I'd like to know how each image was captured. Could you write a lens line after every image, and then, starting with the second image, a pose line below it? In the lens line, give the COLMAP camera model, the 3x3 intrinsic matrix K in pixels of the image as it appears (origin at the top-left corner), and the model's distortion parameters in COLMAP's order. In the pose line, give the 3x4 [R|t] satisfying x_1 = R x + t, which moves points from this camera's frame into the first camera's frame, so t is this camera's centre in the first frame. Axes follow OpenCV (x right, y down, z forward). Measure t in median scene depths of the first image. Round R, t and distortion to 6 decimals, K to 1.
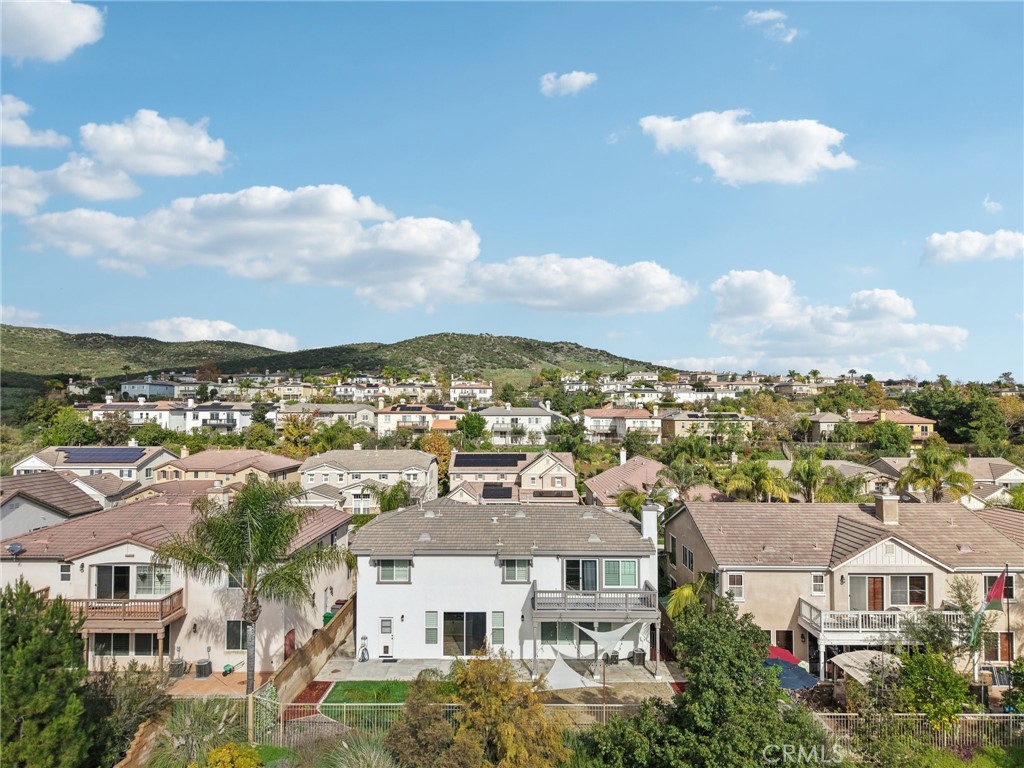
lens RADIAL K [[705.0, 0, 512.0], [0, 705.0, 384.0], [0, 0, 1]] dist [0.089437, -0.161703]
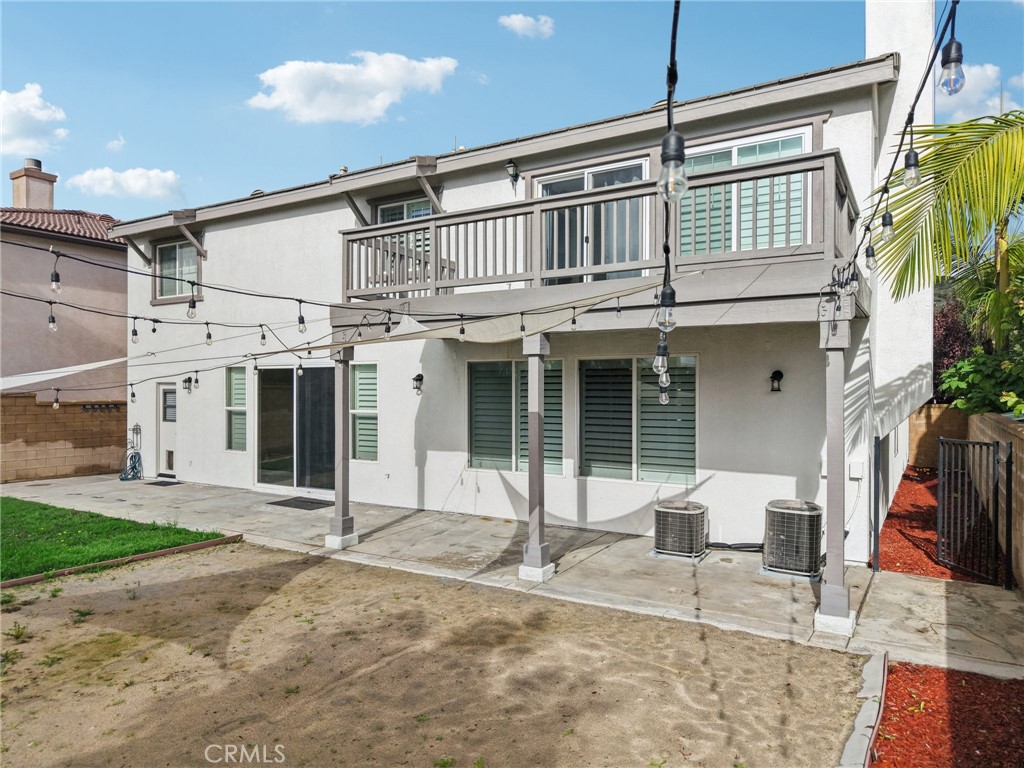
lens RADIAL K [[685.2, 0, 512.0], [0, 685.2, 384.0], [0, 0, 1]] dist [0.028240, -0.016368]
pose [[0.850965, -0.007583, -0.525168, 0.081043], [0.022926, 0.999479, 0.022717, 0.124299], [0.524722, -0.031371, 0.850695, 0.292210]]
